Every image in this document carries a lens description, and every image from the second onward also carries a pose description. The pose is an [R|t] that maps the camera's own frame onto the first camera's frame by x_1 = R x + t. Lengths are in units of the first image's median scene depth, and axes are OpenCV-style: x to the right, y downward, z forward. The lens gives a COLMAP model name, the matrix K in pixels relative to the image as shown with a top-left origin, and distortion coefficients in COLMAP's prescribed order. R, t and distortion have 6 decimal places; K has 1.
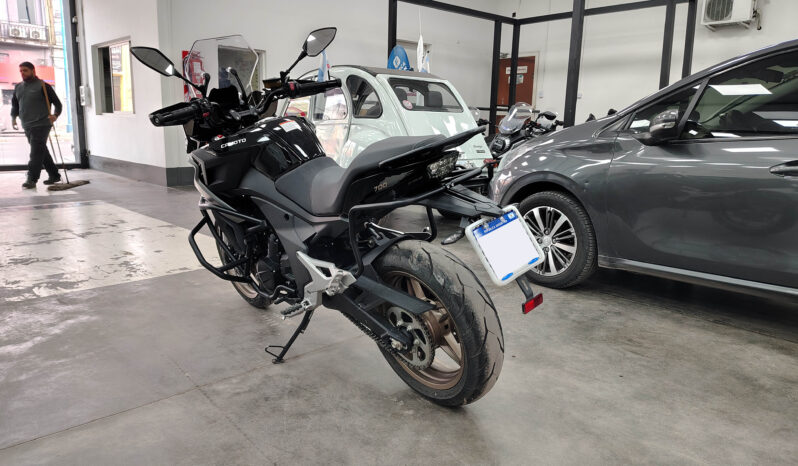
lens RADIAL K [[588.6, 0, 401.5], [0, 588.6, 231.1], [0, 0, 1]] dist [0.038032, -0.054011]
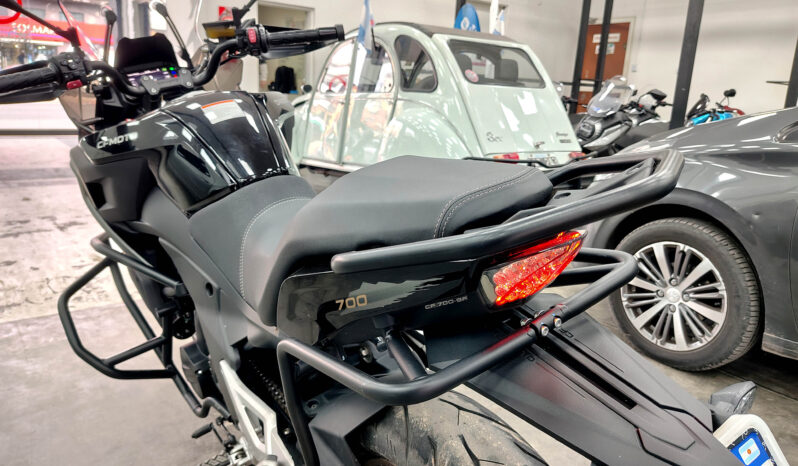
lens RADIAL K [[588.6, 0, 400.6], [0, 588.6, 233.2], [0, 0, 1]] dist [0.038032, -0.054011]
pose [[0.992830, 0.056229, -0.105489, 0.010303], [-0.050763, 0.997260, 0.053809, -0.047446], [0.108225, -0.048069, 0.992964, 0.220033]]
